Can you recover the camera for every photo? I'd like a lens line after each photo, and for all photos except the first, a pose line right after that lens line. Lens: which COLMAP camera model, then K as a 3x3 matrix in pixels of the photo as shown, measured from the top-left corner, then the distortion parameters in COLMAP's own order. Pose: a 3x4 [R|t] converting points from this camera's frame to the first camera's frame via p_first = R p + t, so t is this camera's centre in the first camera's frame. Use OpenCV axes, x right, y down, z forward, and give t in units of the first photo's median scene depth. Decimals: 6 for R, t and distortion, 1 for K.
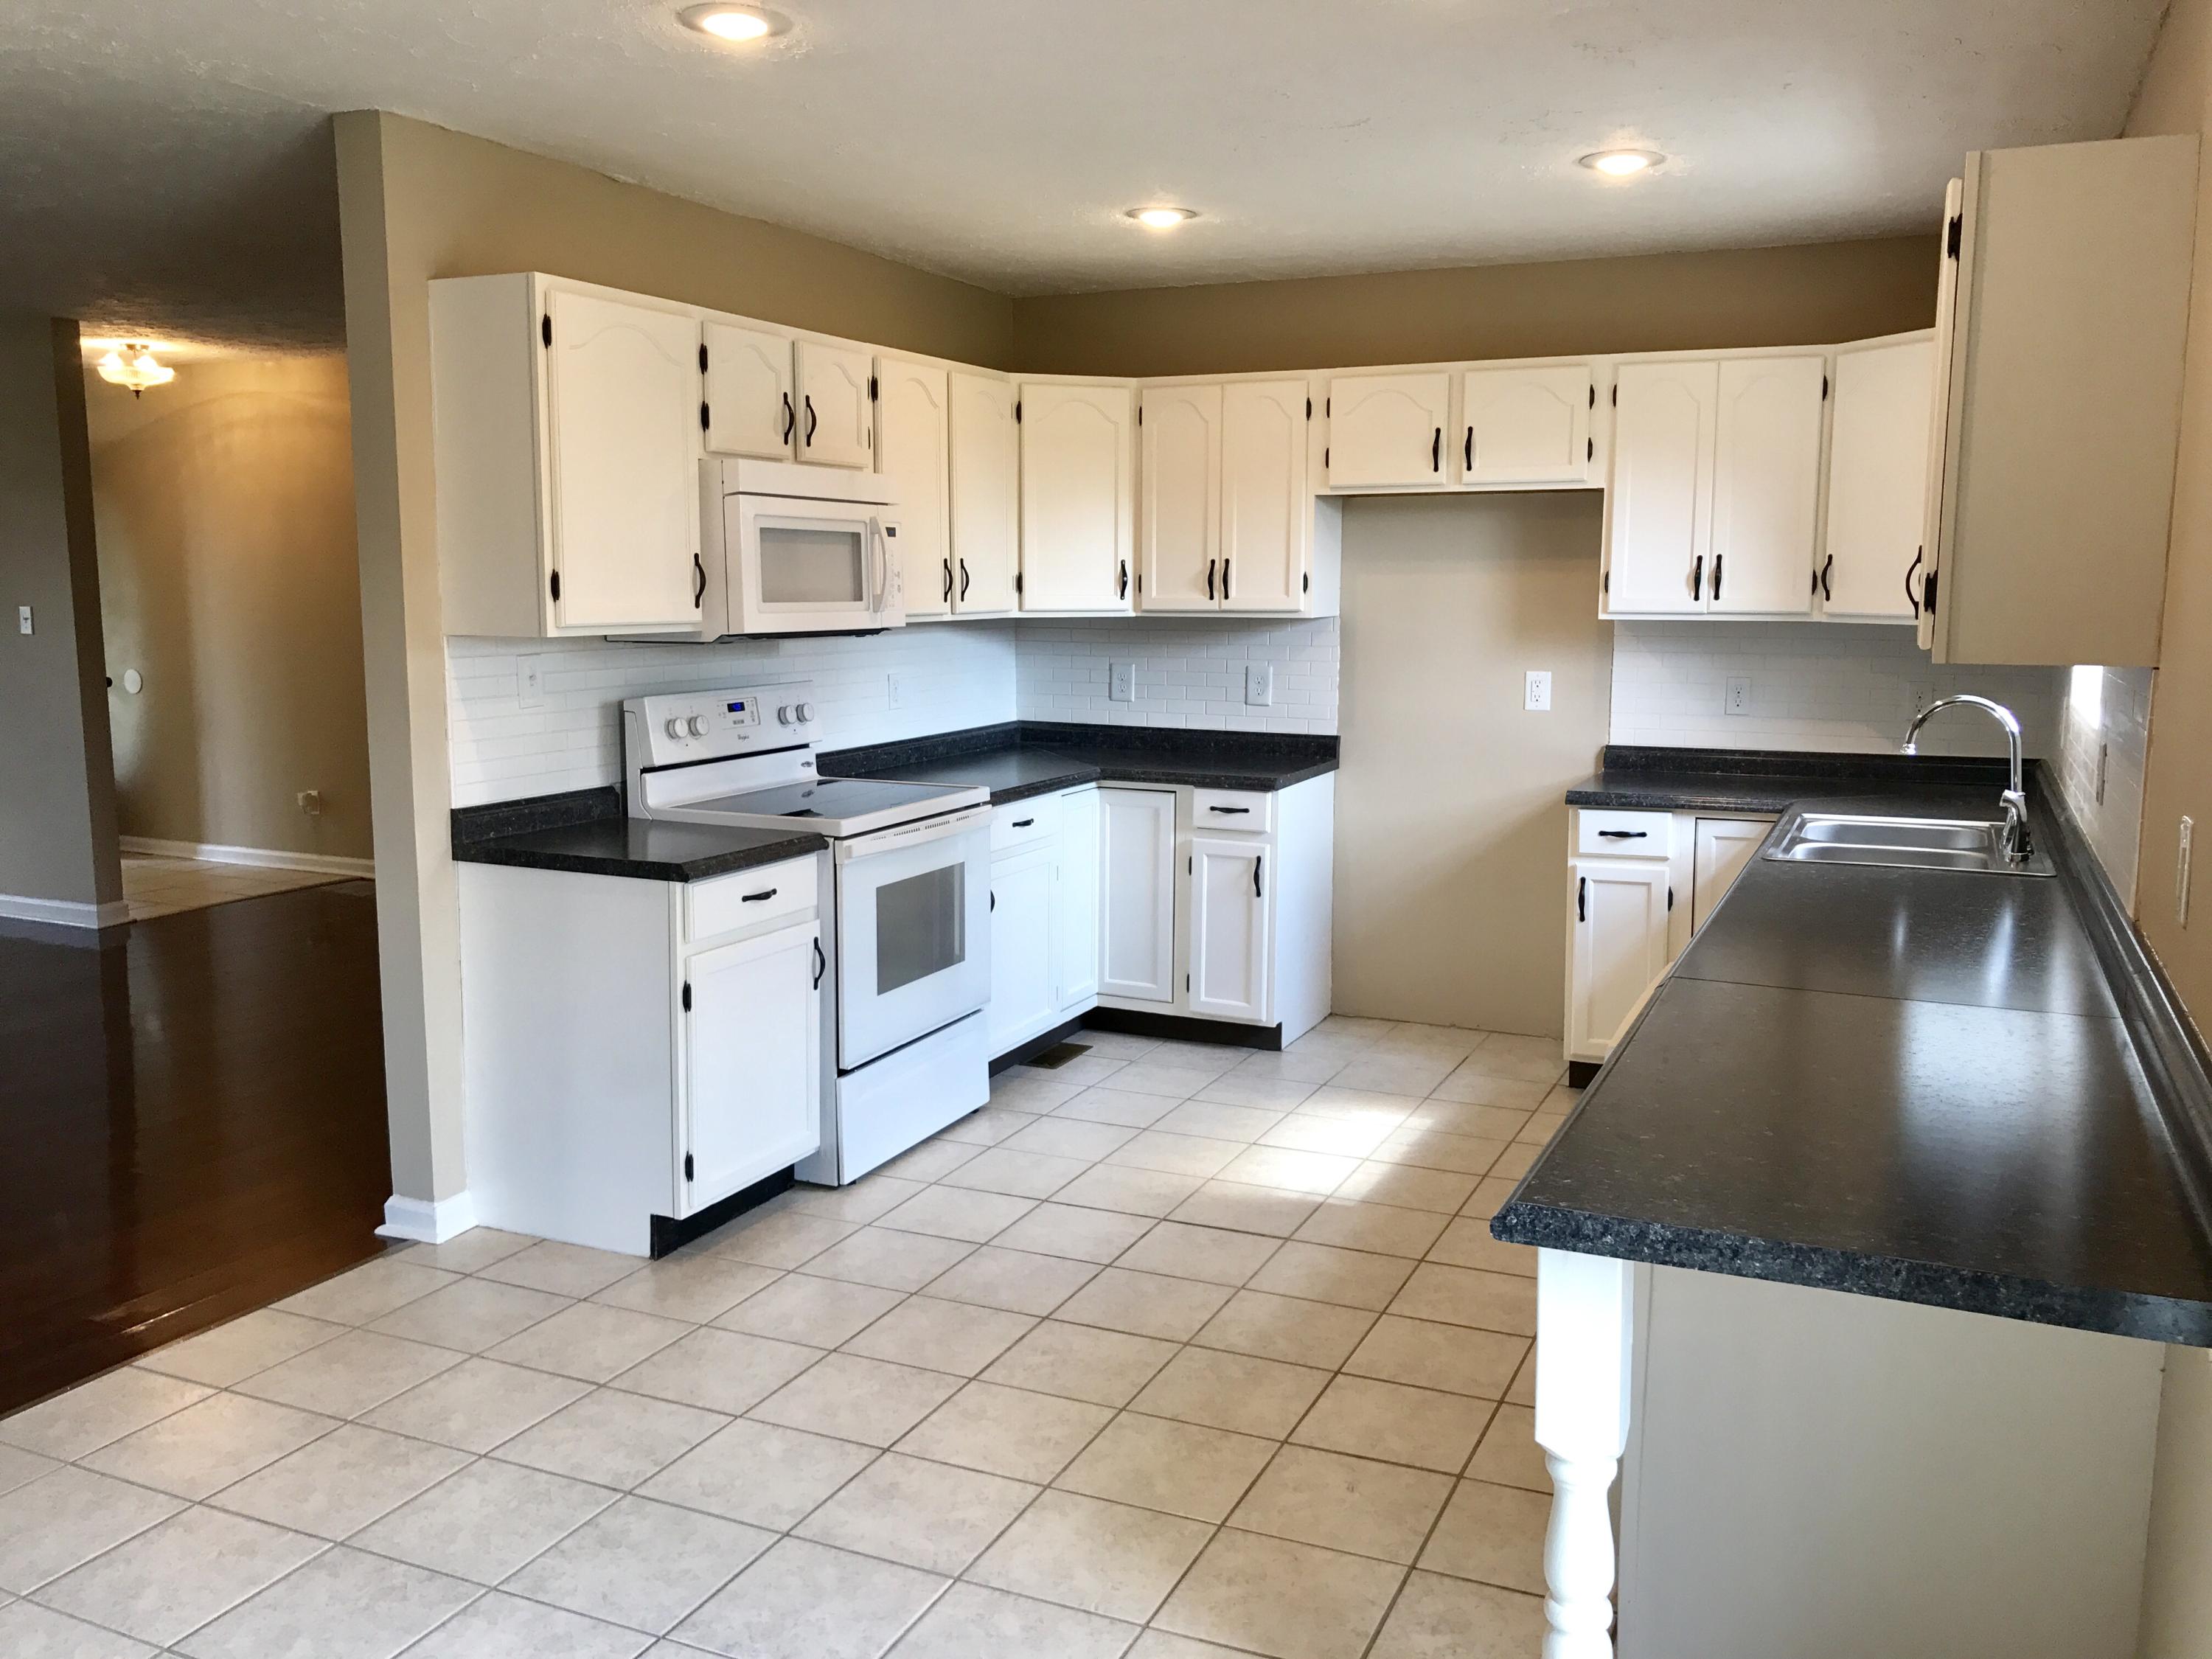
lens RADIAL K [[1826.9, 0, 1106.0], [0, 1826.9, 829.5], [0, 0, 1]] dist [0.067735, -0.092293]
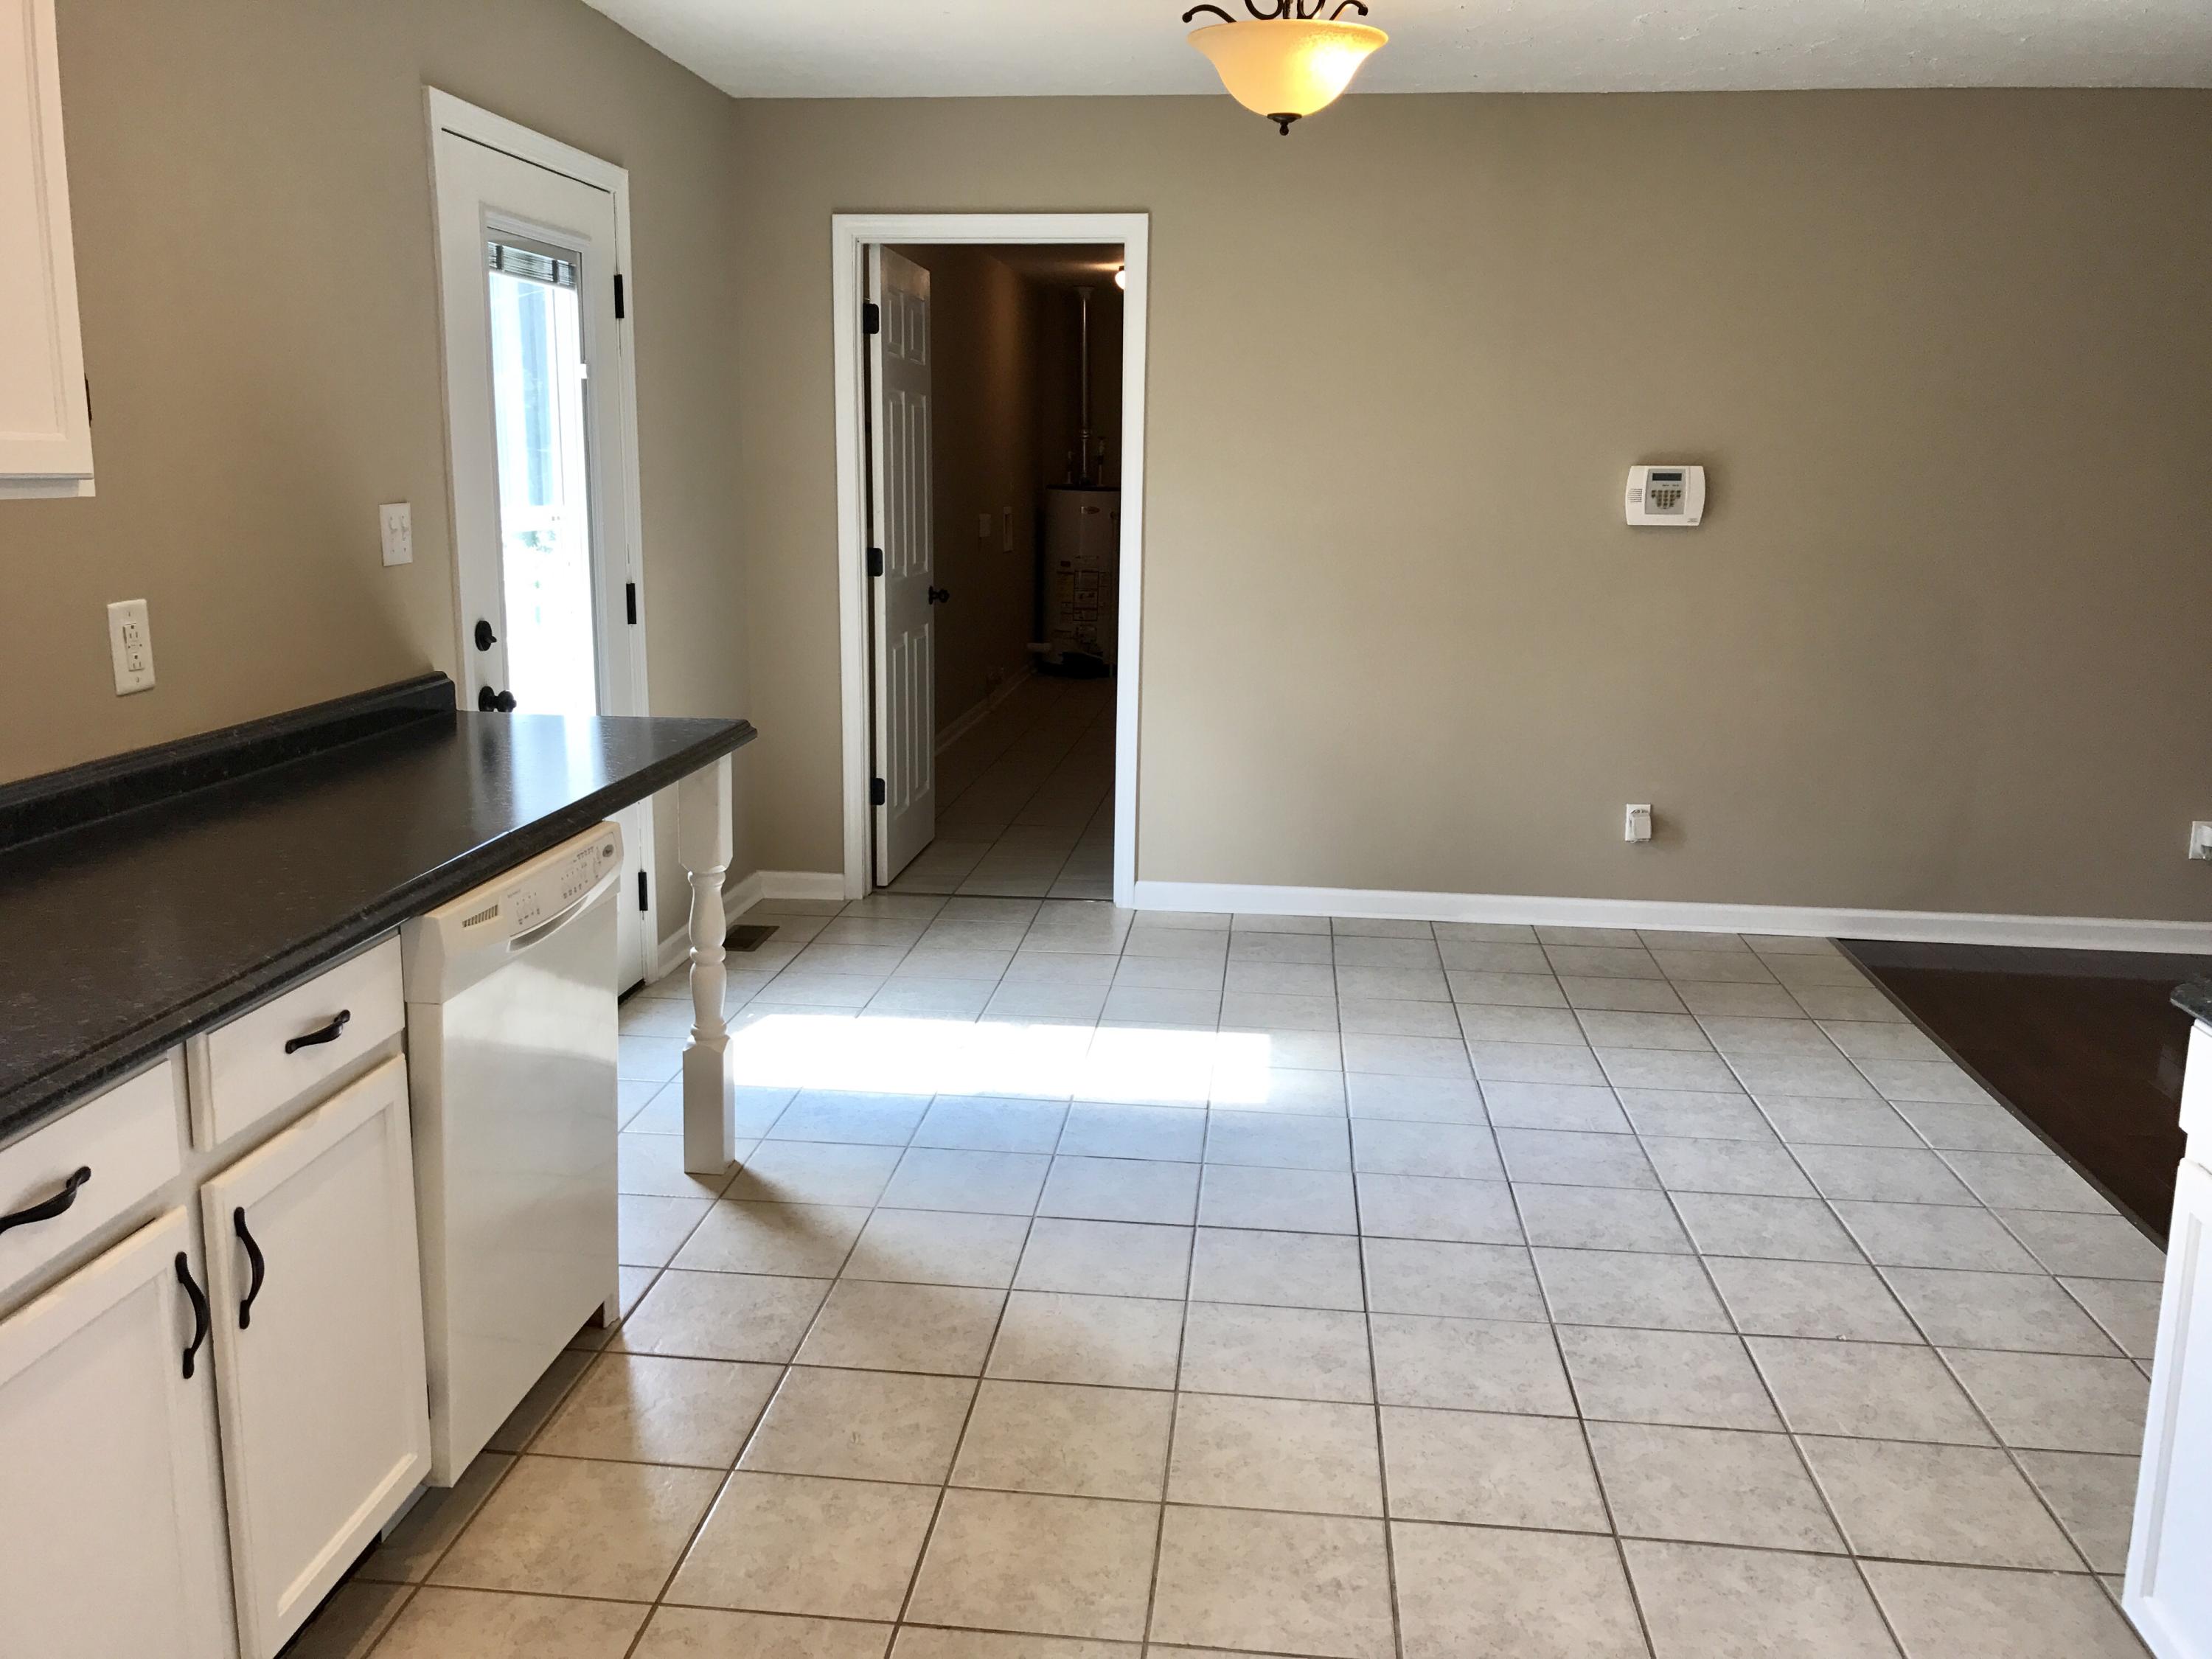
lens RADIAL K [[1761.2, 0, 1103.5], [0, 1761.2, 873.7], [0, 0, 1]] dist [0.004525, 0.002299]
pose [[-0.947181, 0.061323, -0.314782, 0.159666], [-0.056205, 0.934614, 0.351194, -0.120999], [0.315736, 0.350337, -0.881802, 0.996398]]
